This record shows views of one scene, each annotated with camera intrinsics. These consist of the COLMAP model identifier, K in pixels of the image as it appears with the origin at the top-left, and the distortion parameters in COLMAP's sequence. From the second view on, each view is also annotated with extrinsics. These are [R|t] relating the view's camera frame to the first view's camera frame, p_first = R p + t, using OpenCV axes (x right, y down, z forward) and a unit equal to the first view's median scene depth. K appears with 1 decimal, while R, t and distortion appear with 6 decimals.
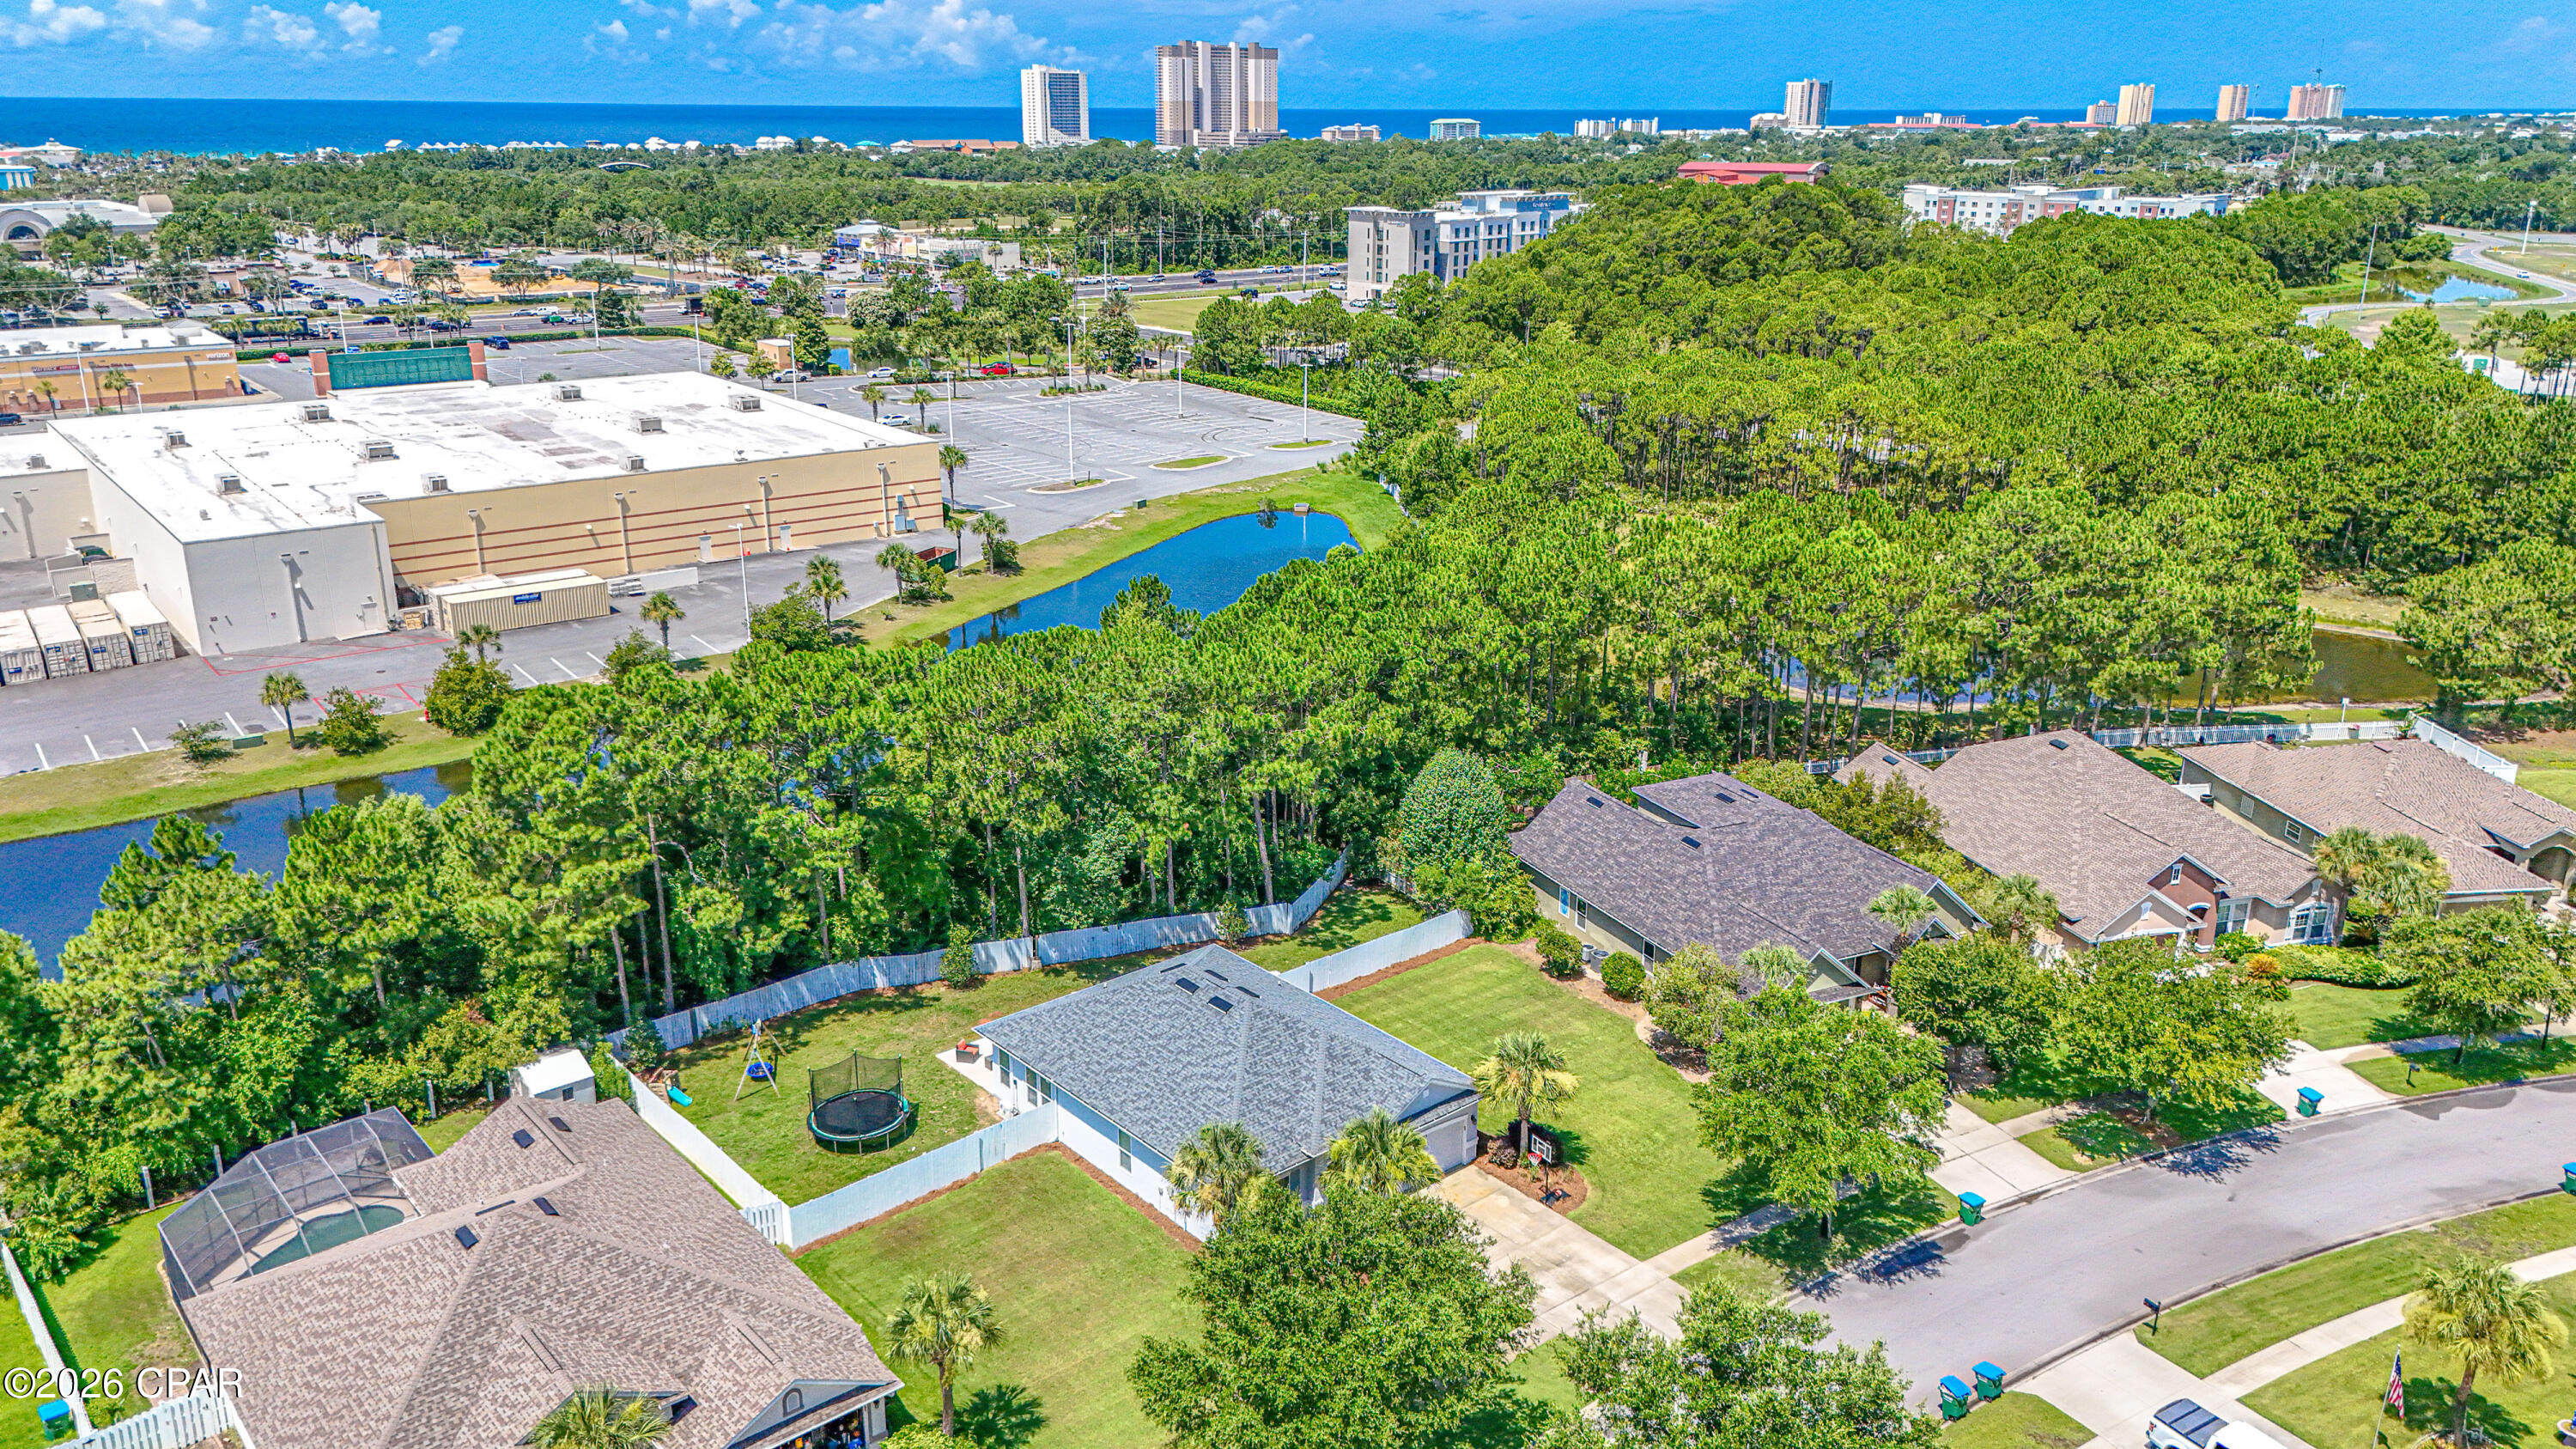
lens RADIAL K [[1892.0, 0, 1282.0], [0, 1892.0, 723.5], [0, 0, 1]] dist [0.092633, -0.101761]
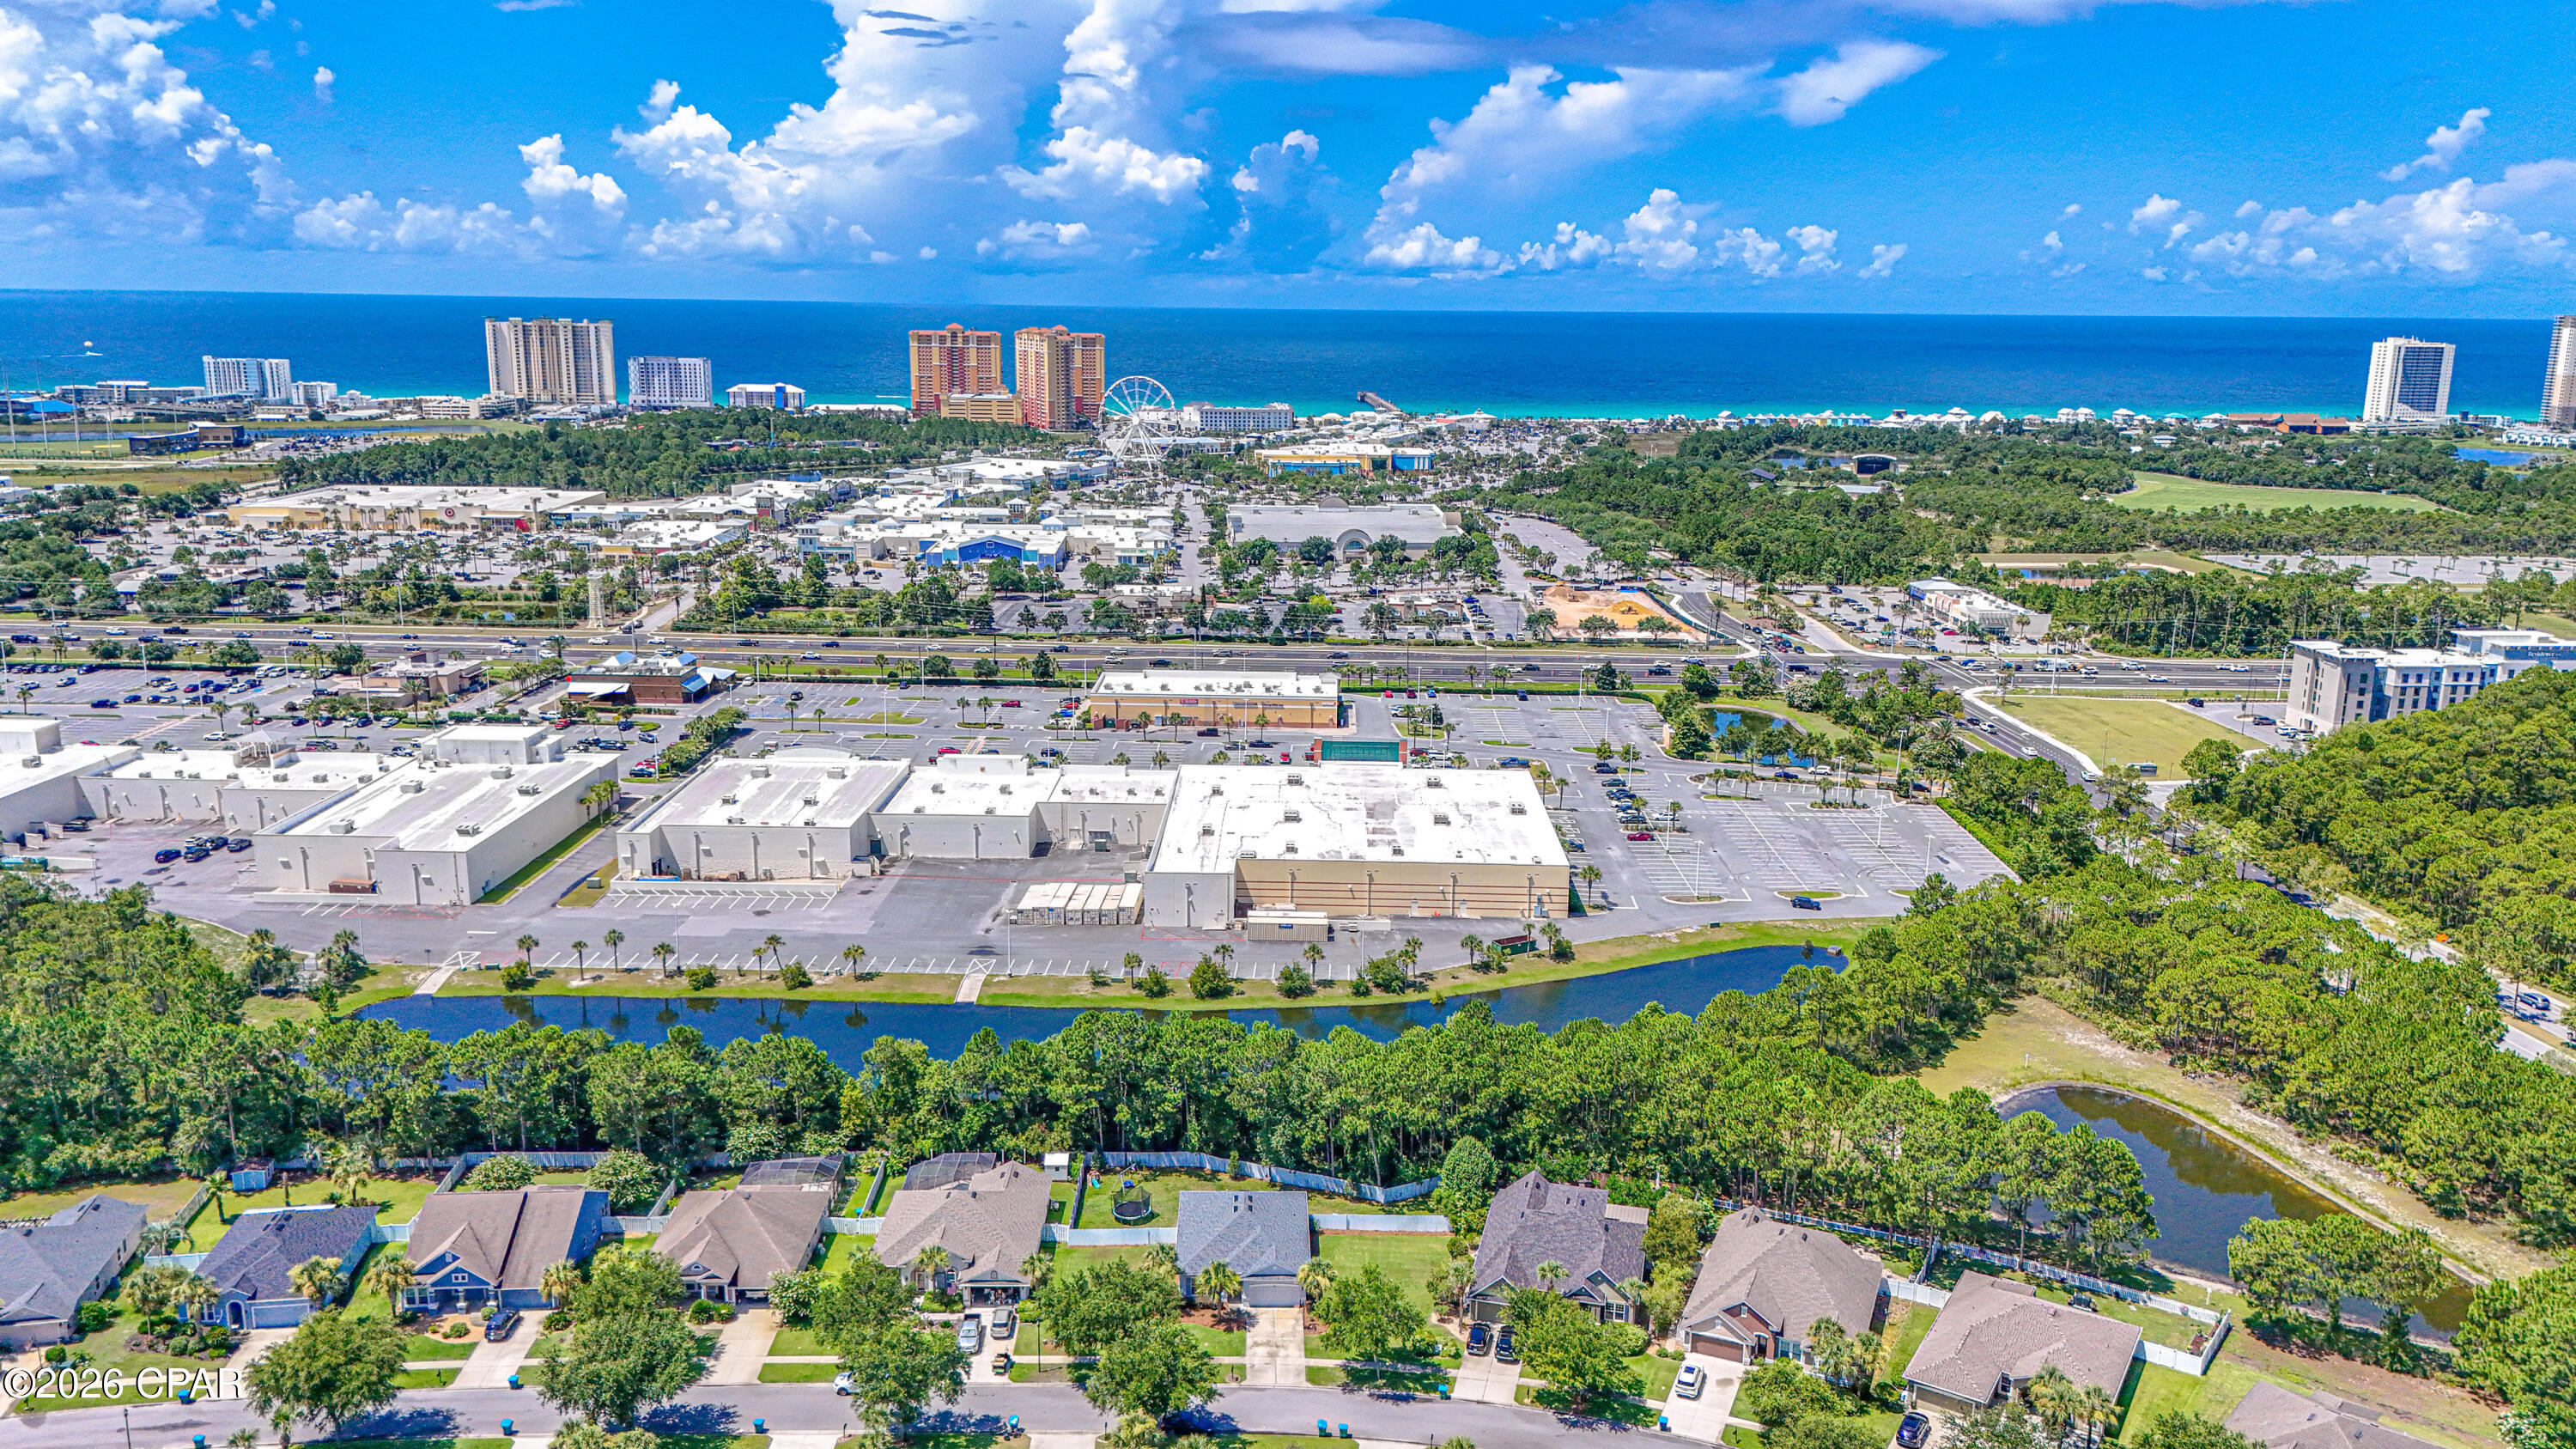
lens RADIAL K [[1892.0, 0, 1282.0], [0, 1892.0, 723.5], [0, 0, 1]] dist [0.092633, -0.101761]
pose [[0.771195, 0.144954, -0.619876, 1.213362], [-0.206435, 0.978056, -0.028116, -0.343020], [0.602198, 0.149647, 0.784196, -0.831080]]
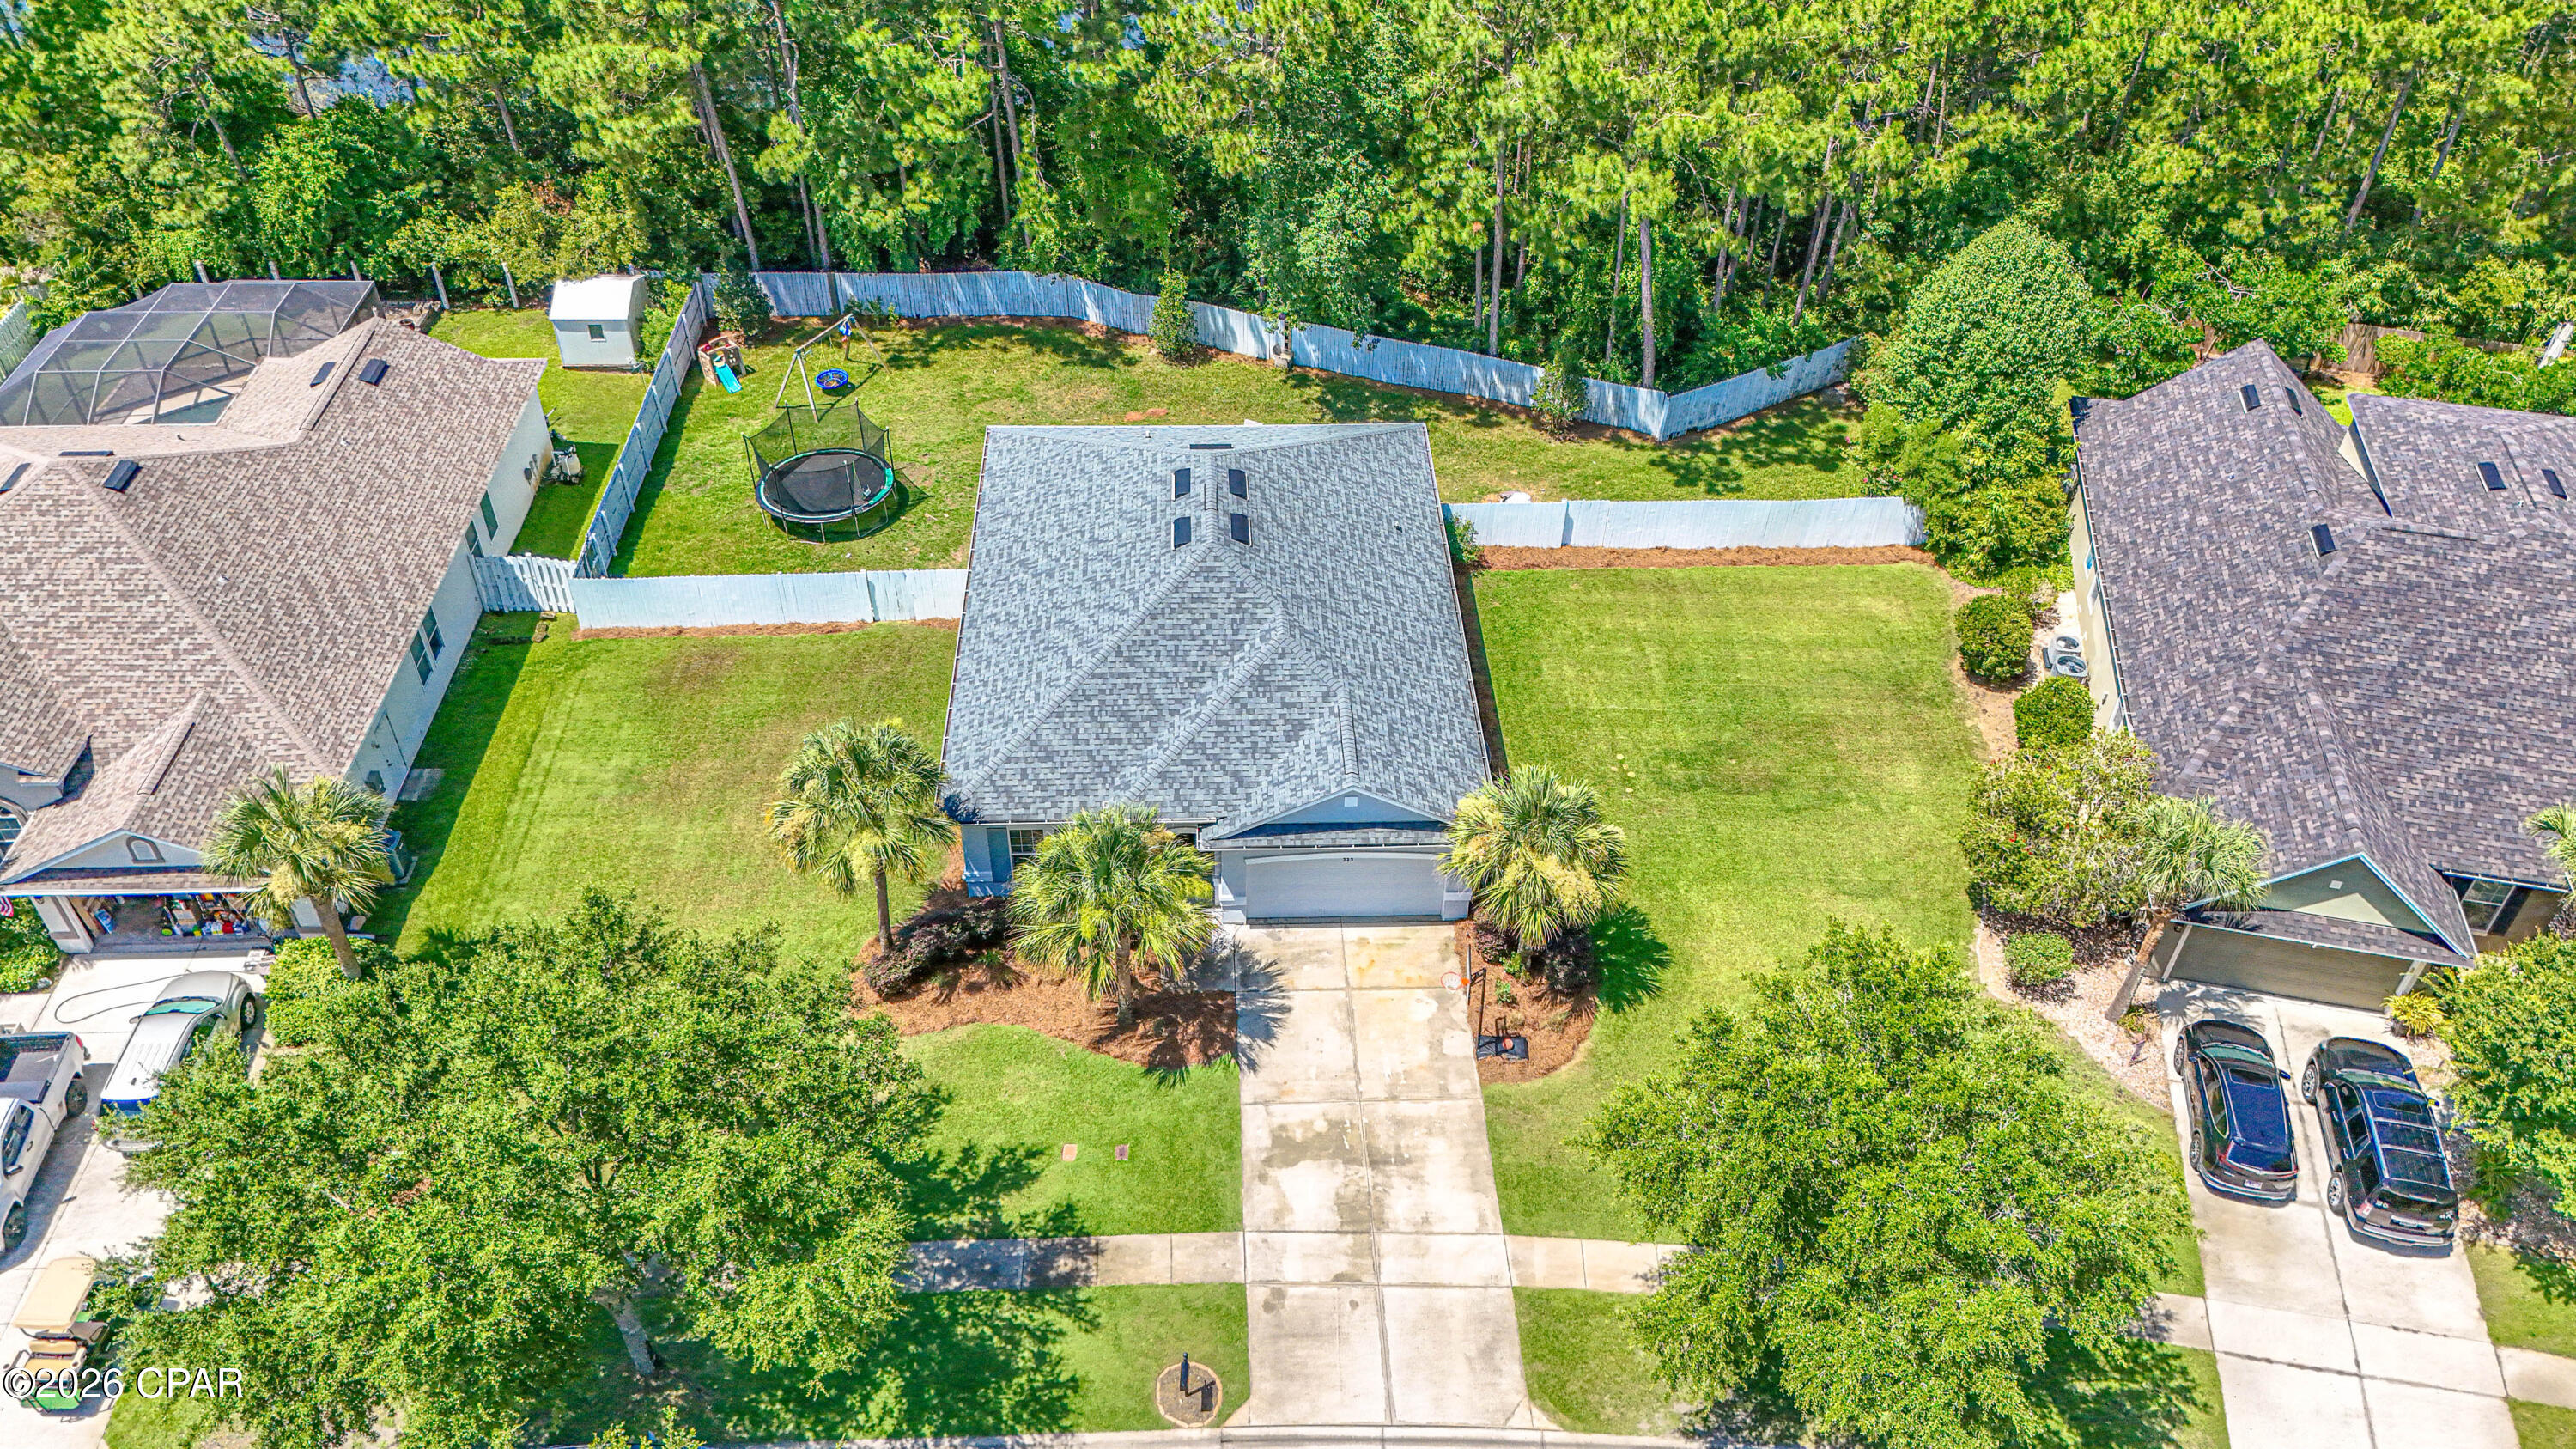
lens RADIAL K [[1892.6, 0, 1282.6], [0, 1892.6, 717.7], [0, 0, 1]] dist [0.085189, -0.086388]
pose [[0.787397, 0.409330, -0.460929, 0.256248], [-0.203567, 0.878430, 0.432344, -0.062647], [0.581865, -0.246596, 0.774999, 0.433539]]
